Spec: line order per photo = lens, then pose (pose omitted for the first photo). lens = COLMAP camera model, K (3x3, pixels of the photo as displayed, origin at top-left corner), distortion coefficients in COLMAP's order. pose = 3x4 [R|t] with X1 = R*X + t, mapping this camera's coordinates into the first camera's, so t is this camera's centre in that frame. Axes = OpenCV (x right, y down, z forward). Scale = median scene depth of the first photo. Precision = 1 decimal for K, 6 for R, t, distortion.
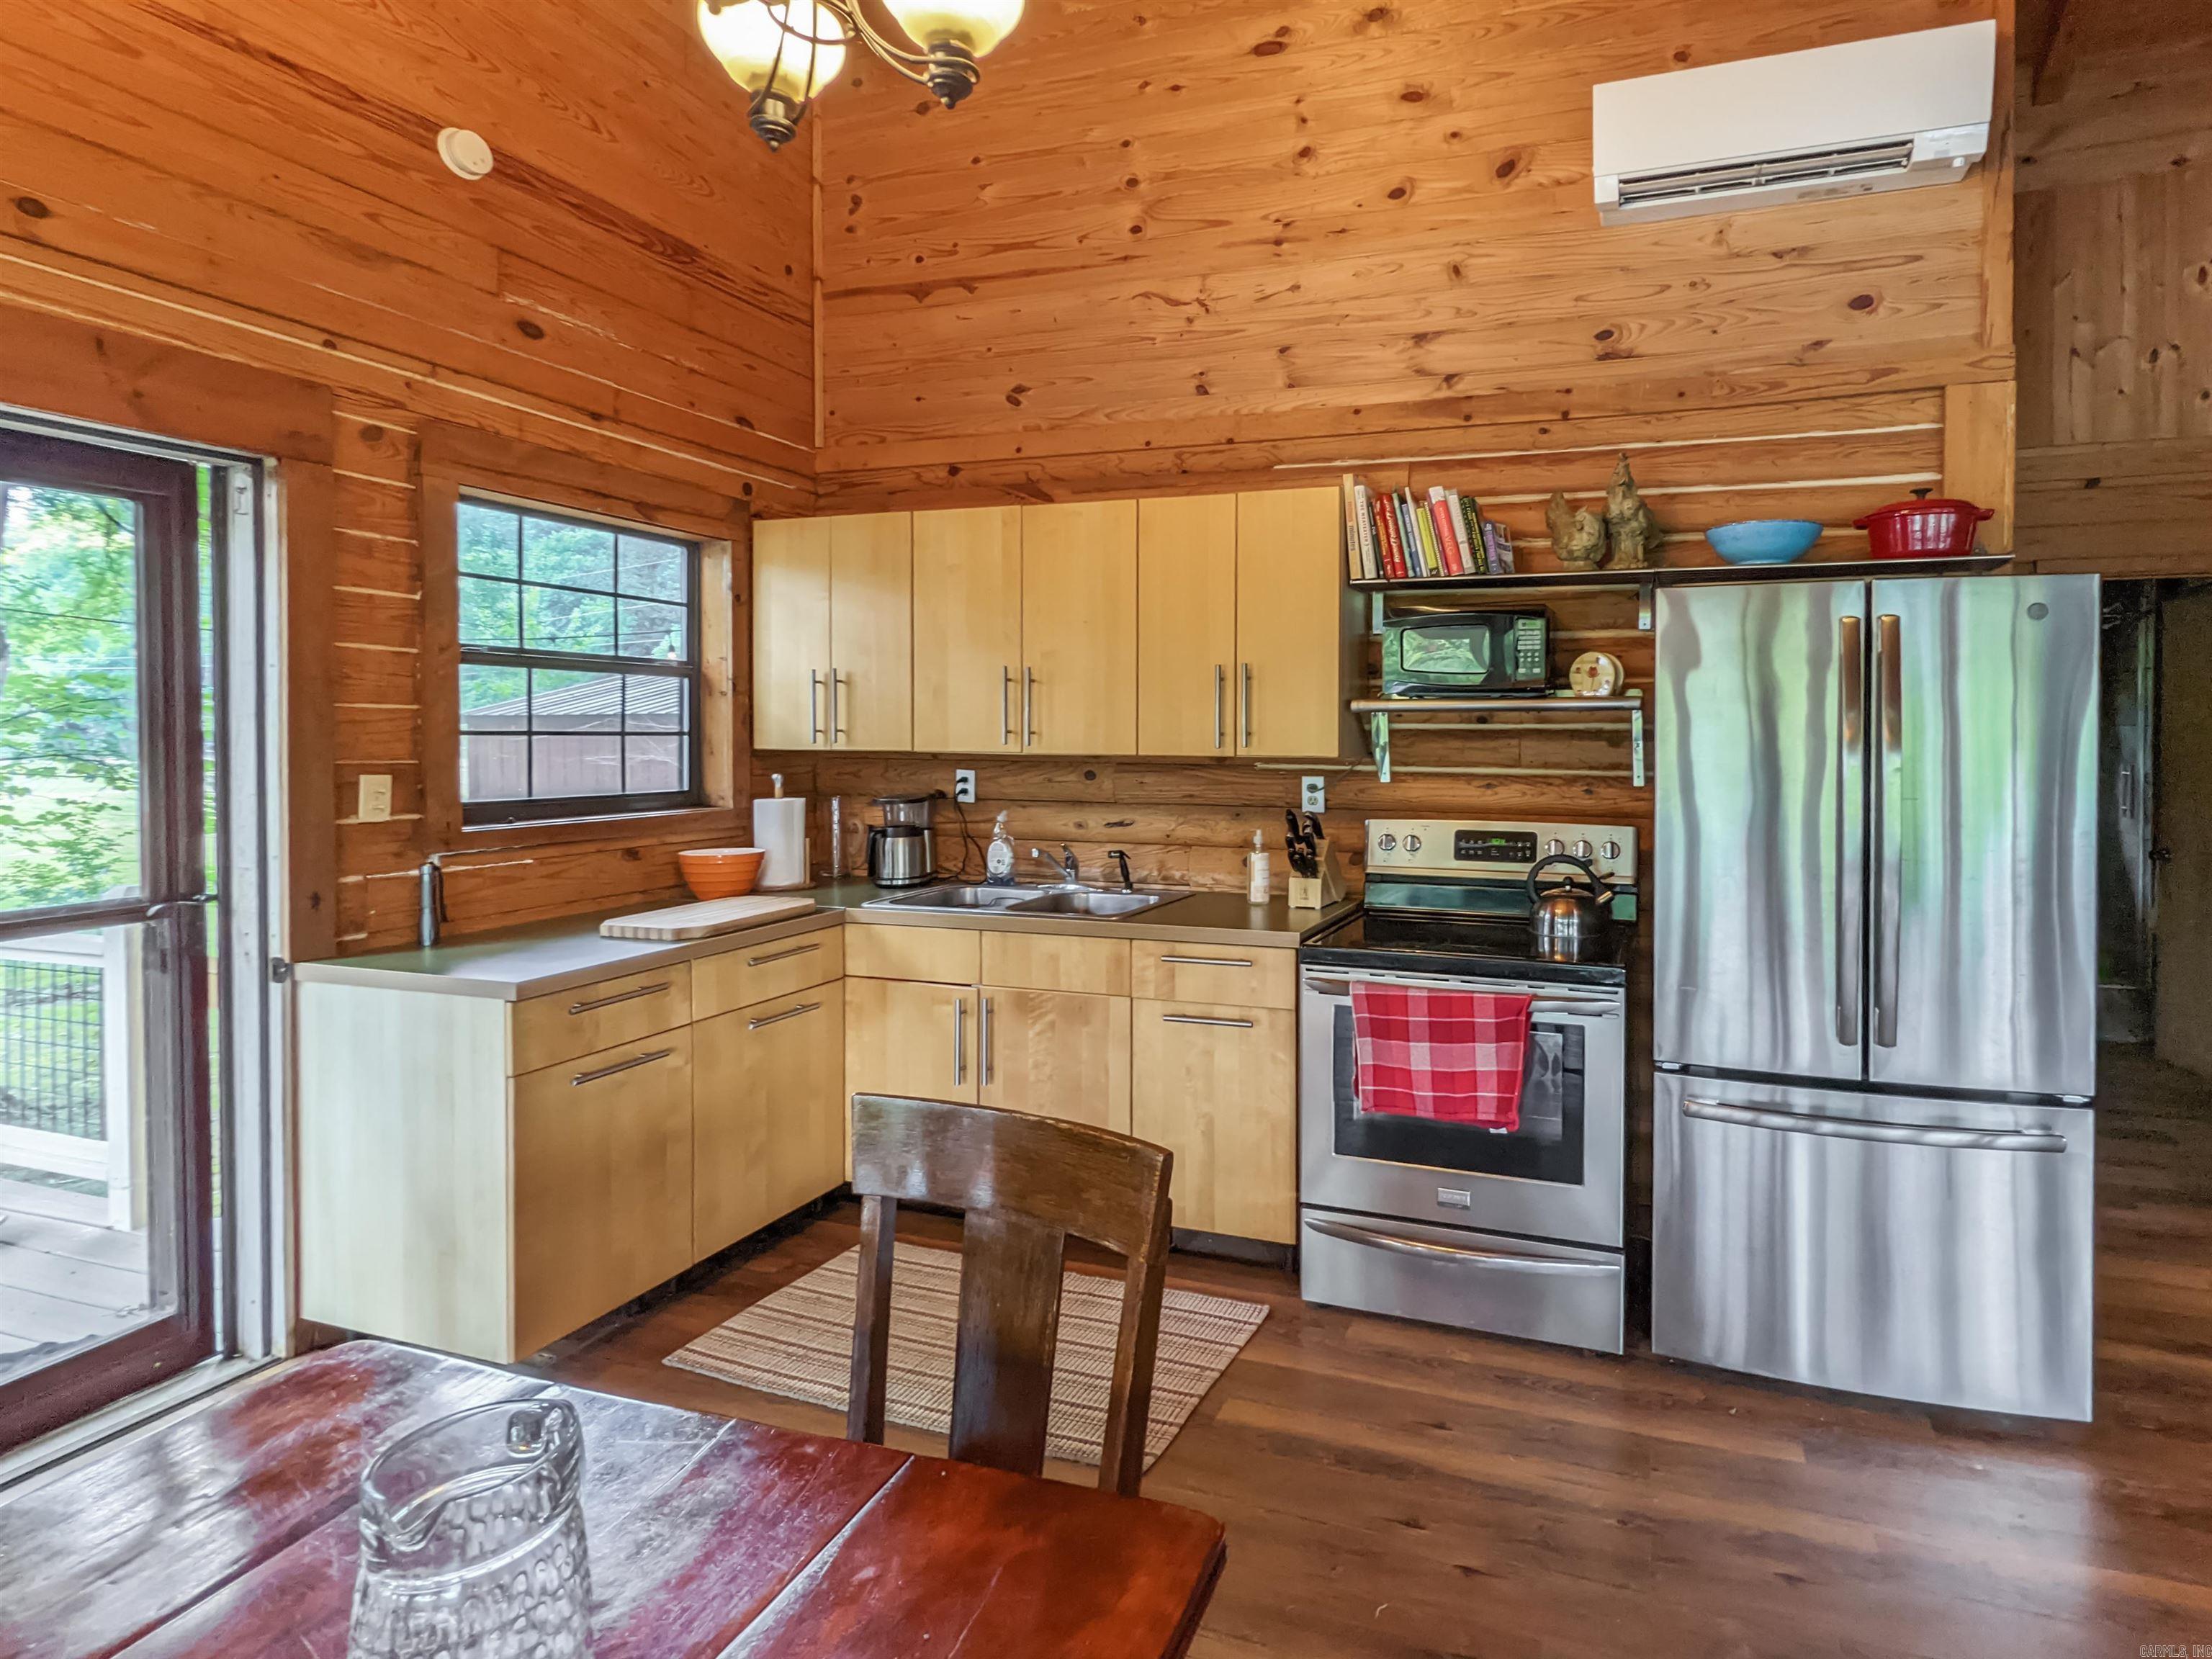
lens RADIAL K [[1063.4, 0, 1286.9], [0, 1063.4, 785.7], [0, 0, 1]] dist [-0.001975, -0.001107]
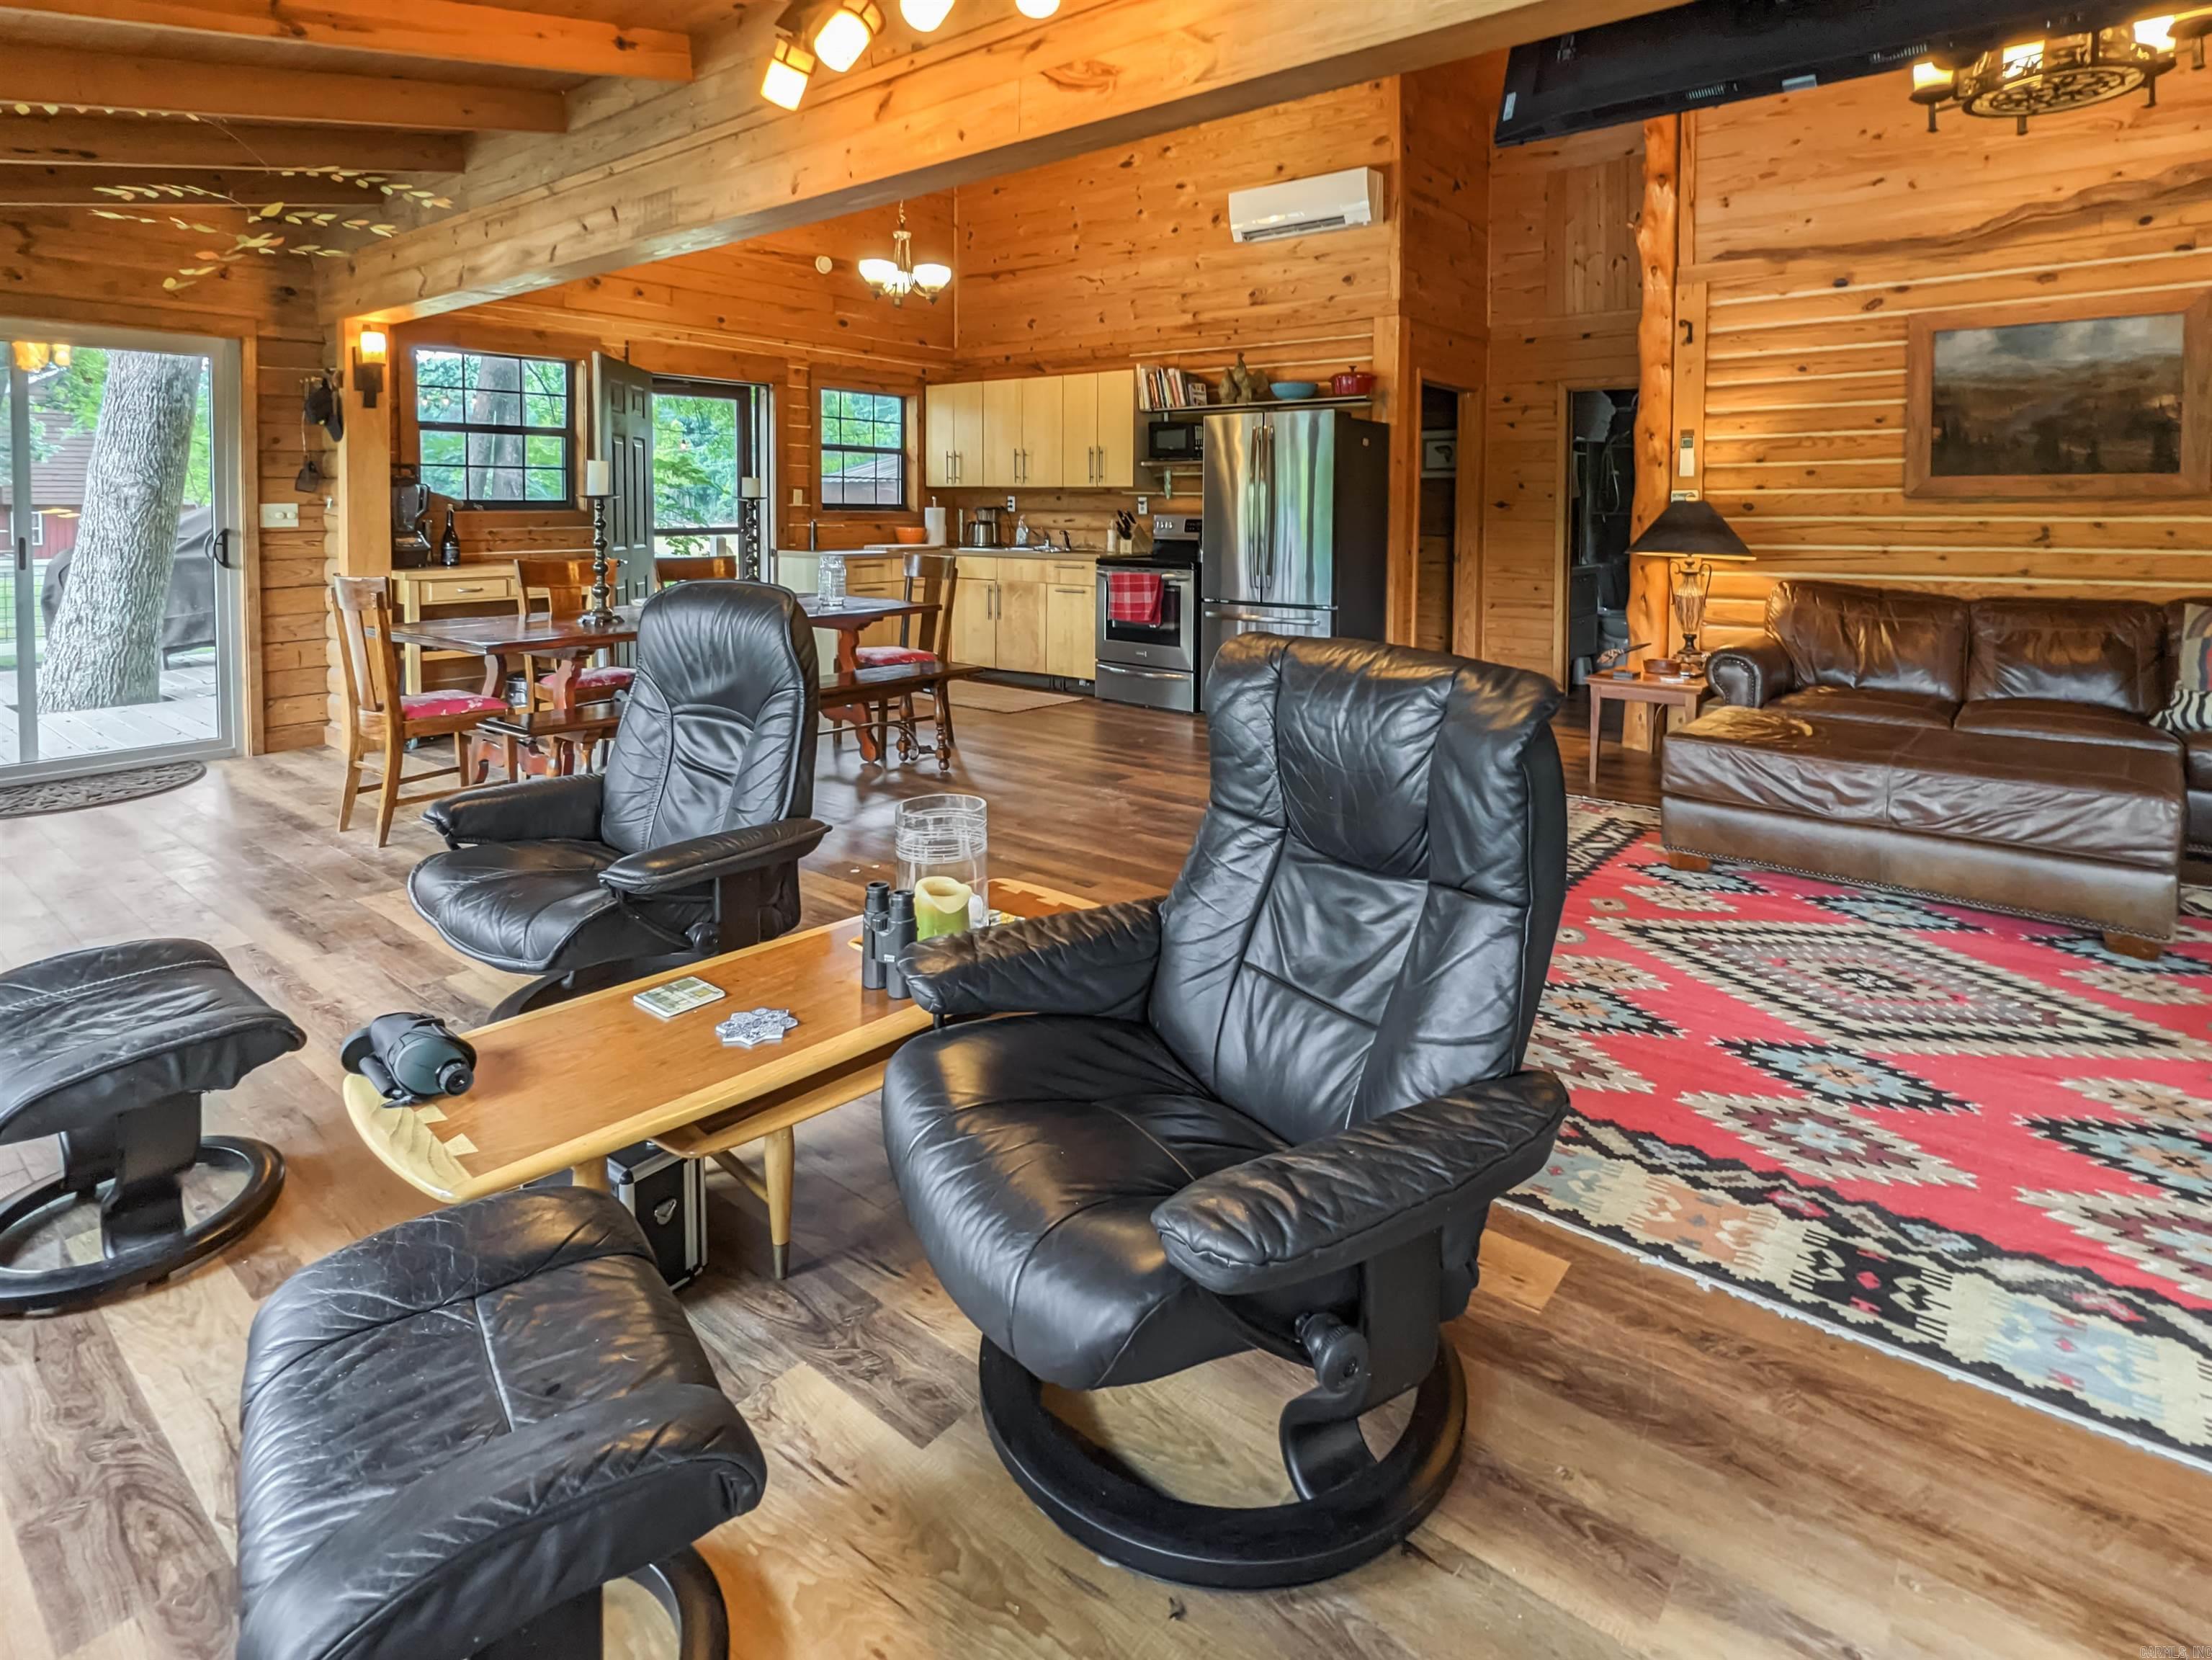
lens RADIAL K [[1109.3, 0, 1151.0], [0, 1109.3, 646.7], [0, 0, 1]] dist [0.002663, 0.000131]
pose [[0.936746, 0.049535, -0.346488, 0.867643], [-0.024426, 0.996773, 0.076464, 0.125161], [0.349157, -0.063164, 0.934933, -1.184550]]
